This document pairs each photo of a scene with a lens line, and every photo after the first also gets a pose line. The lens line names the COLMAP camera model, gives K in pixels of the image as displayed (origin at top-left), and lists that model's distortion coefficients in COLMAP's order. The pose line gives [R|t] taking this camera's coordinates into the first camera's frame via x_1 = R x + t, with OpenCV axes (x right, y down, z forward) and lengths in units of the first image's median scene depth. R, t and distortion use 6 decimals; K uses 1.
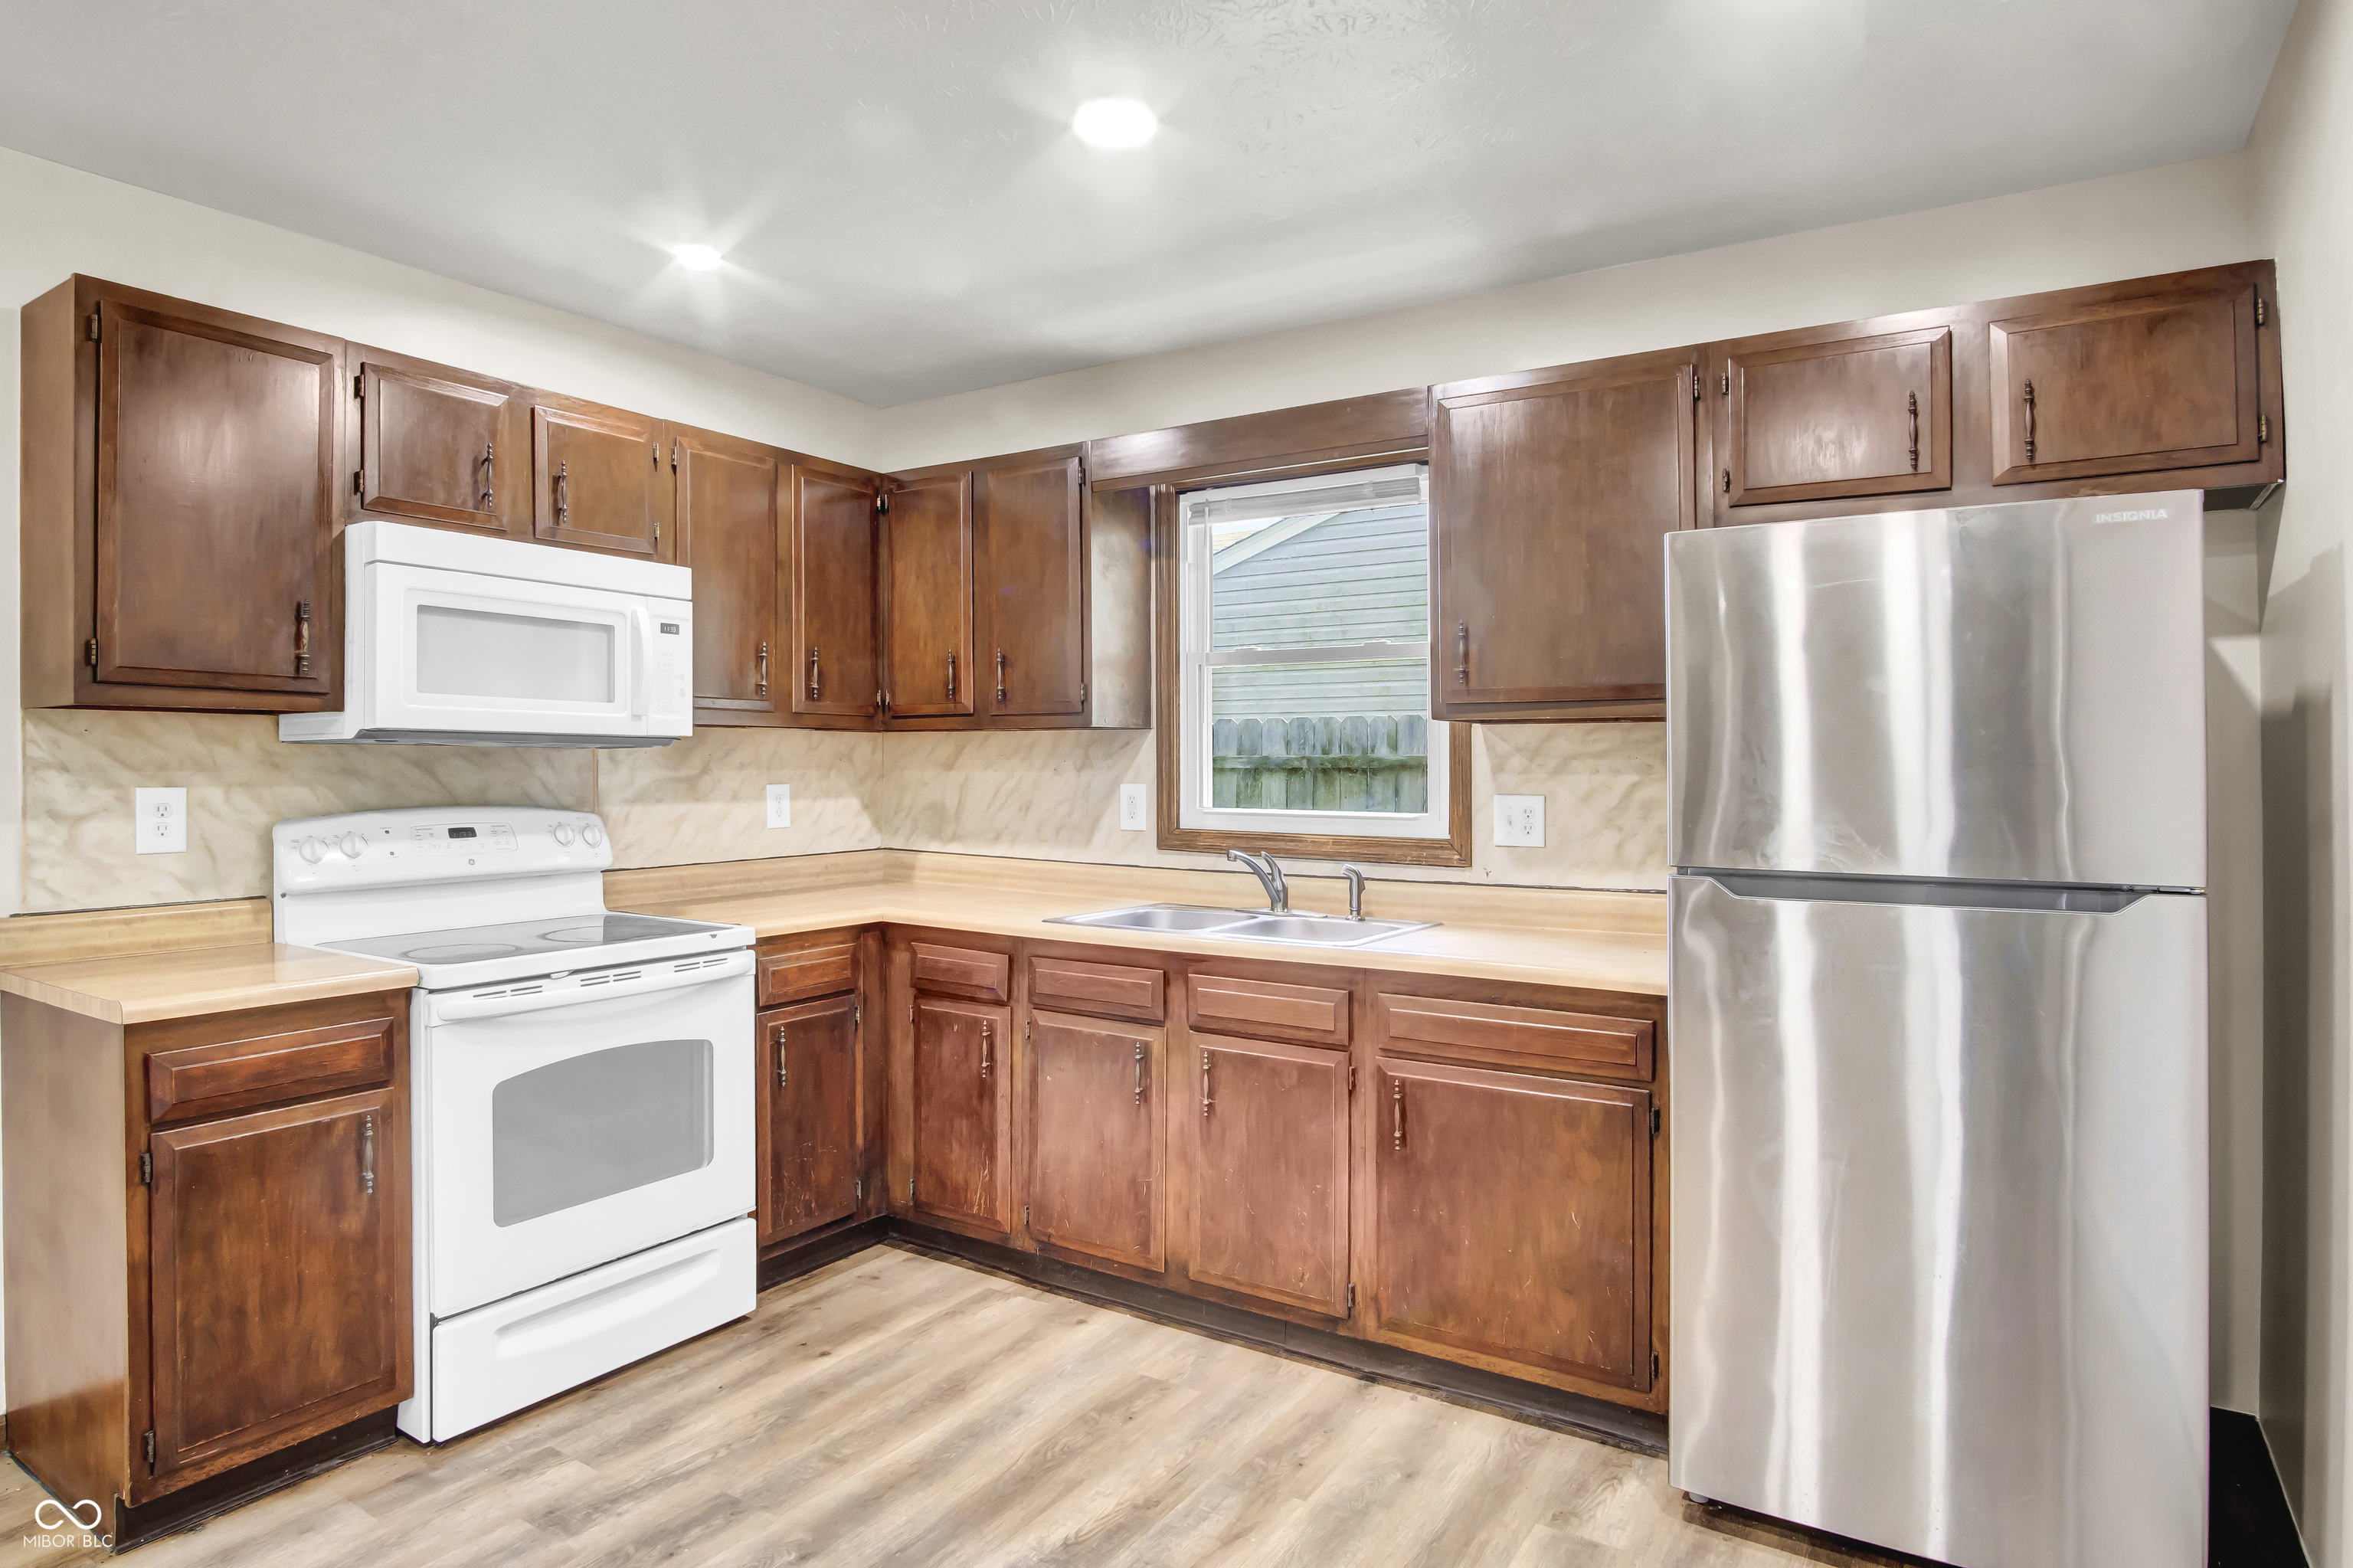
lens RADIAL K [[1336.9, 0, 1161.6], [0, 1336.9, 744.8], [0, 0, 1]] dist [-0.031578, 0.000190]
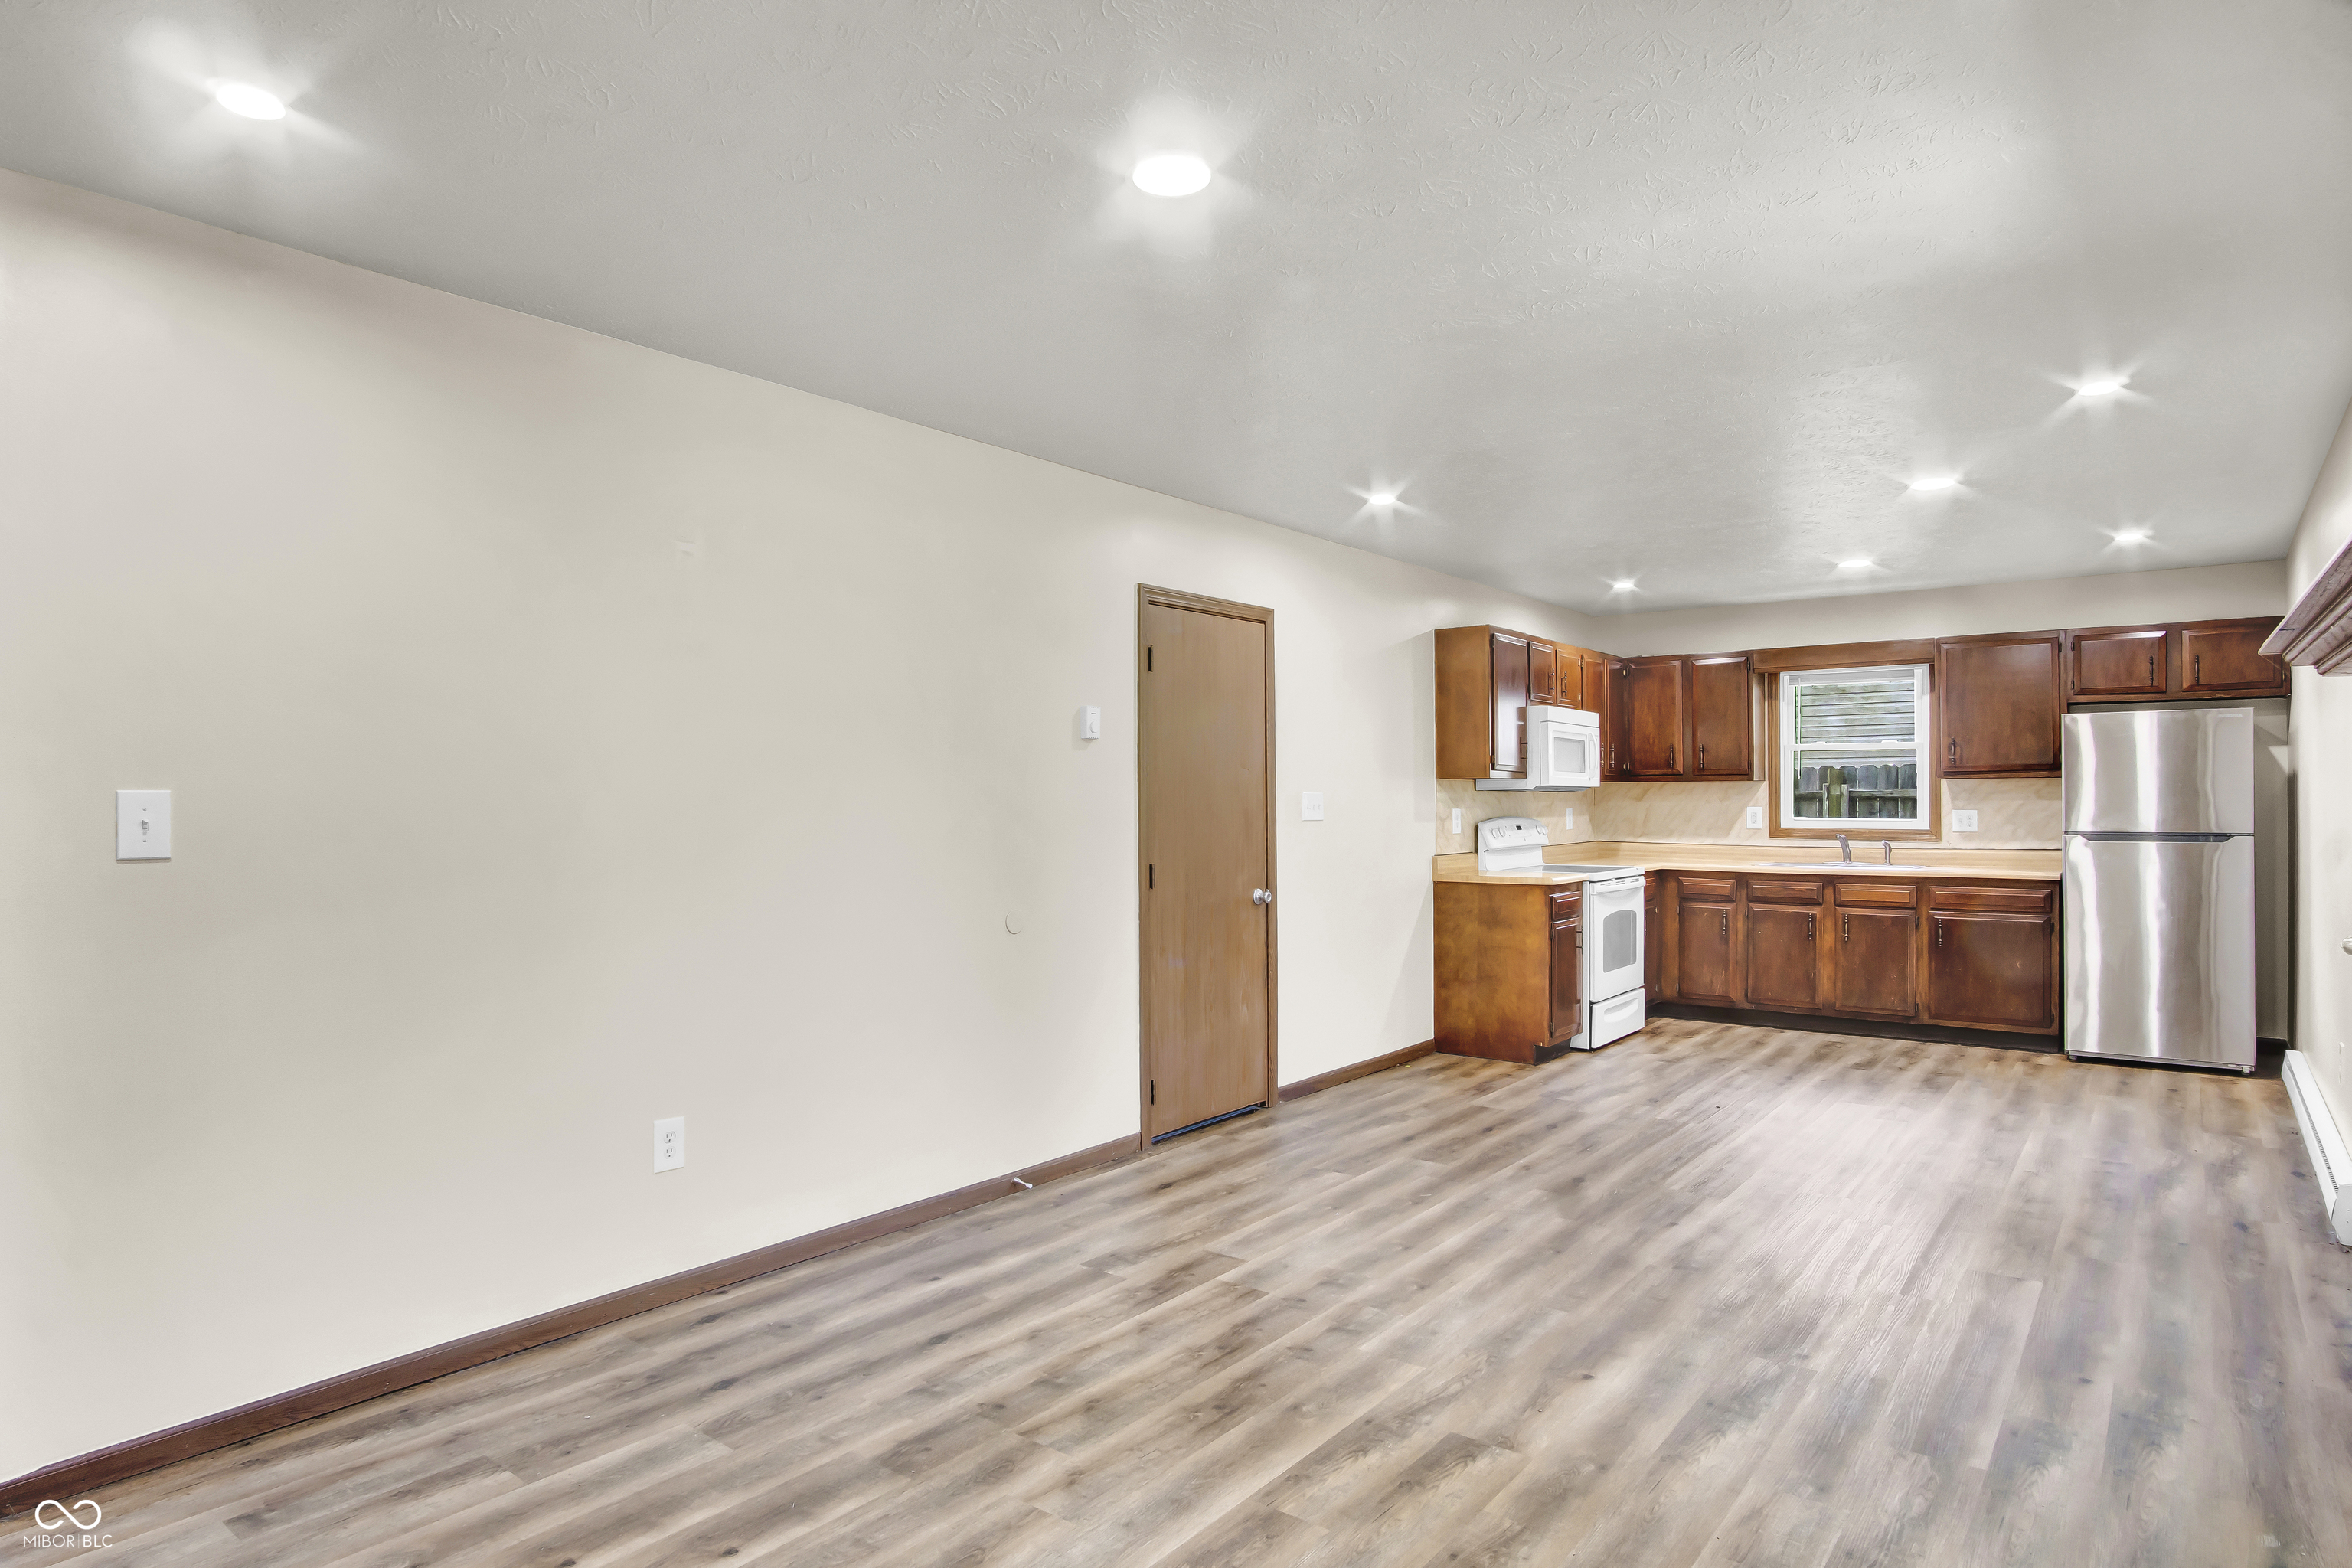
lens RADIAL K [[1330.0, 0, 1176.0], [0, 1330.0, 784.0], [0, 0, 1]] dist [-0.054266, 0.019854]
pose [[0.996180, -0.005773, -0.087137, -0.920550], [0.005943, 0.999981, 0.001693, -0.019050], [0.087126, -0.002205, 0.996195, -1.409118]]
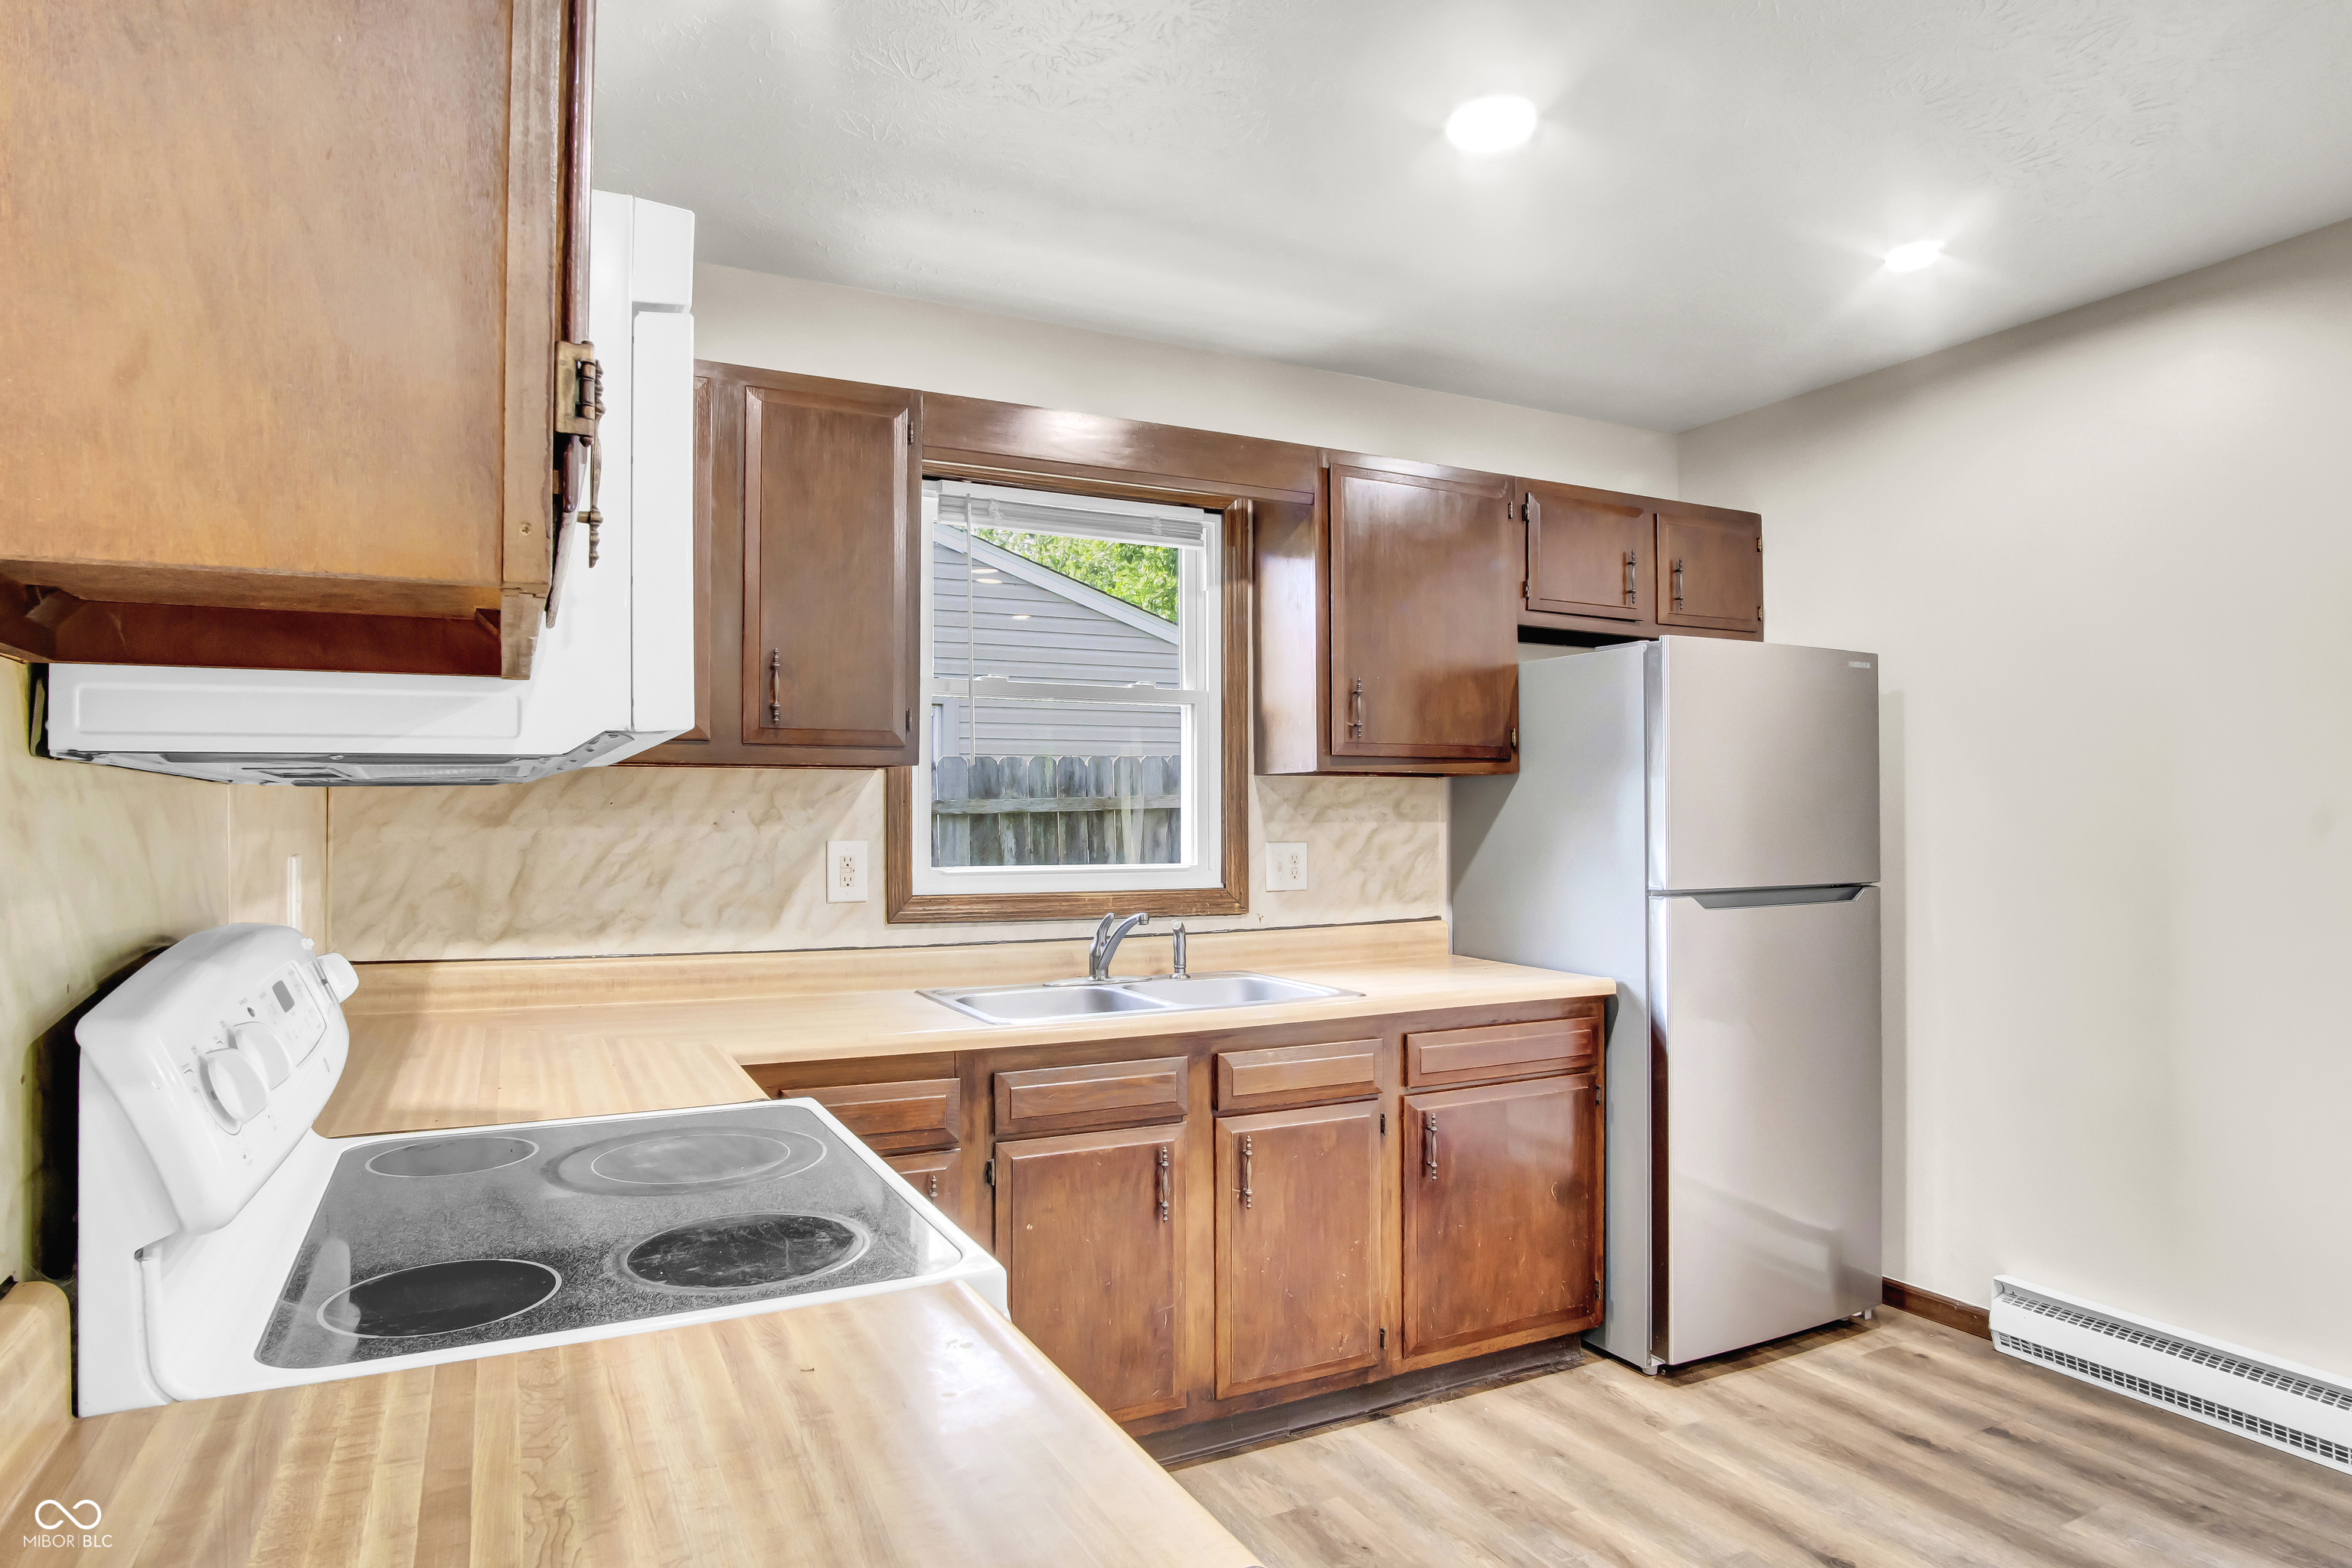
lens RADIAL K [[1330.0, 0, 1176.0], [0, 1330.0, 784.0], [0, 0, 1]] dist [-0.054266, 0.019854]
pose [[0.503393, 0.015232, 0.863924, -0.718572], [-0.009449, 0.999882, -0.012123, 0.005030], [-0.864006, -0.002060, 0.503477, 0.560984]]
